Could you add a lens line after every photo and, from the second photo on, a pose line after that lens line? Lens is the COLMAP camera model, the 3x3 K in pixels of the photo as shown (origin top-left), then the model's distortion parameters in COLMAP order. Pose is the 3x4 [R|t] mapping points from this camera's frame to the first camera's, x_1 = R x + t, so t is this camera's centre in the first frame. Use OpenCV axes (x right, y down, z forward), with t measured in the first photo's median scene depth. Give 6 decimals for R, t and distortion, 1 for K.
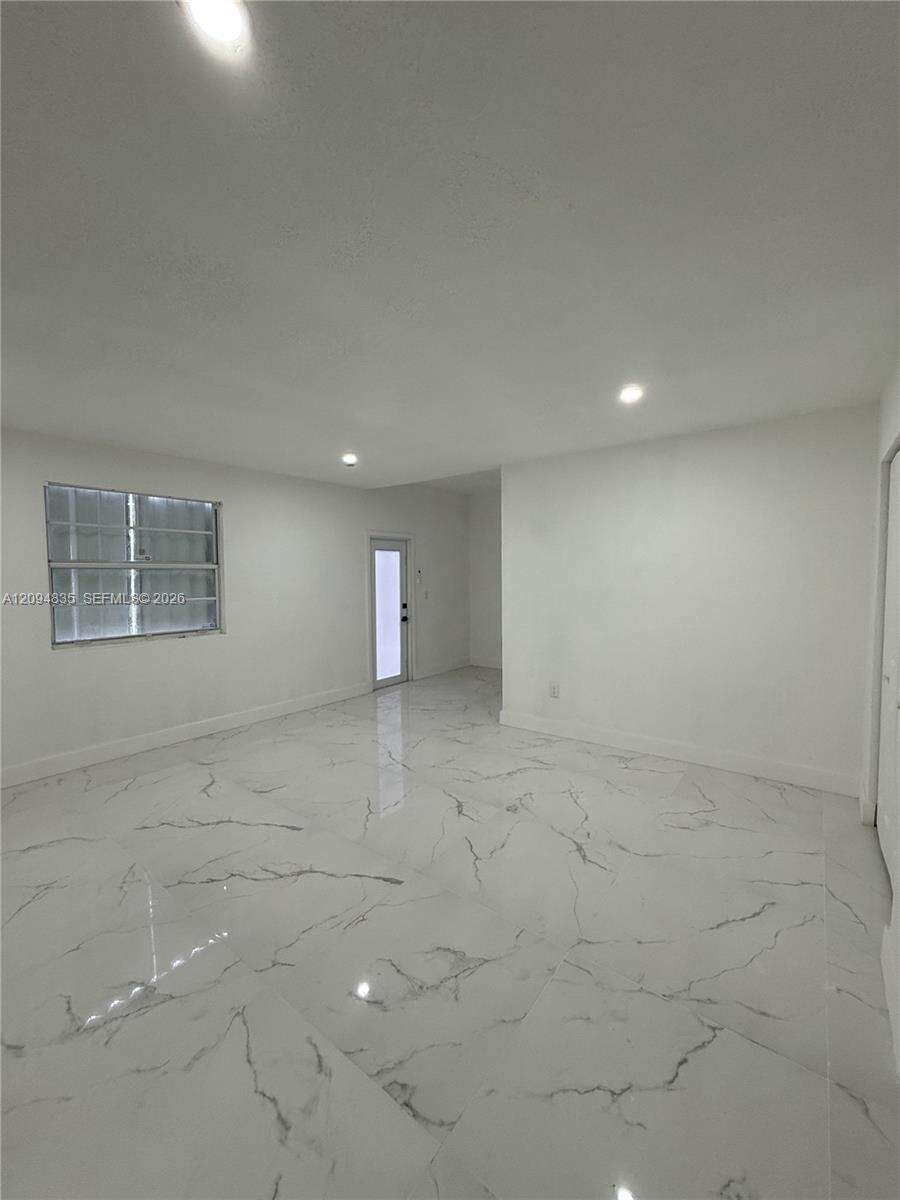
lens RADIAL K [[476.7, 0, 450.7], [0, 476.7, 602.6], [0, 0, 1]] dist [-0.001119, 0.000666]
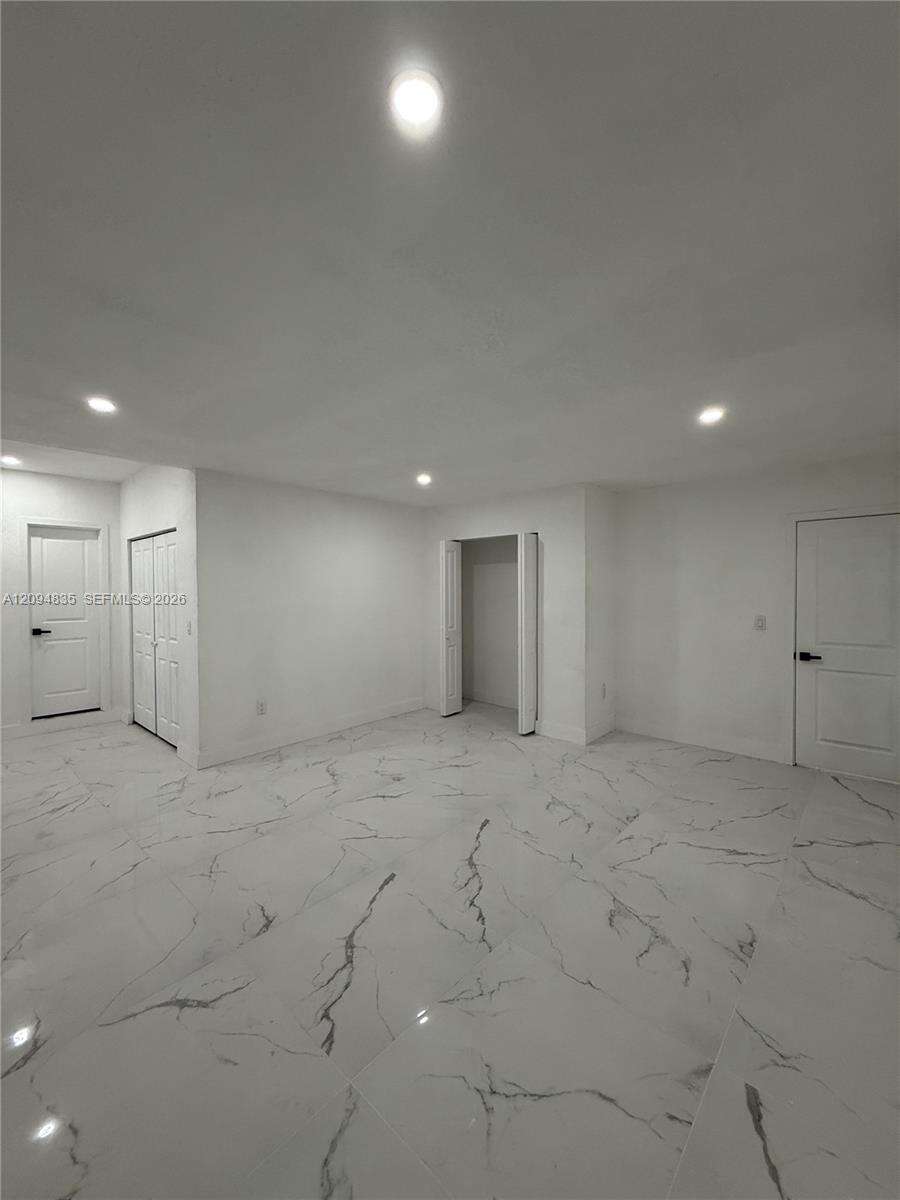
lens RADIAL K [[476.7, 0, 450.7], [0, 476.7, 602.6], [0, 0, 1]] dist [-0.001119, 0.000666]
pose [[0.083550, -0.016004, 0.996375, -0.807773], [0.063558, 0.997921, 0.010699, -0.025119], [-0.994475, 0.062434, 0.084393, 0.532943]]
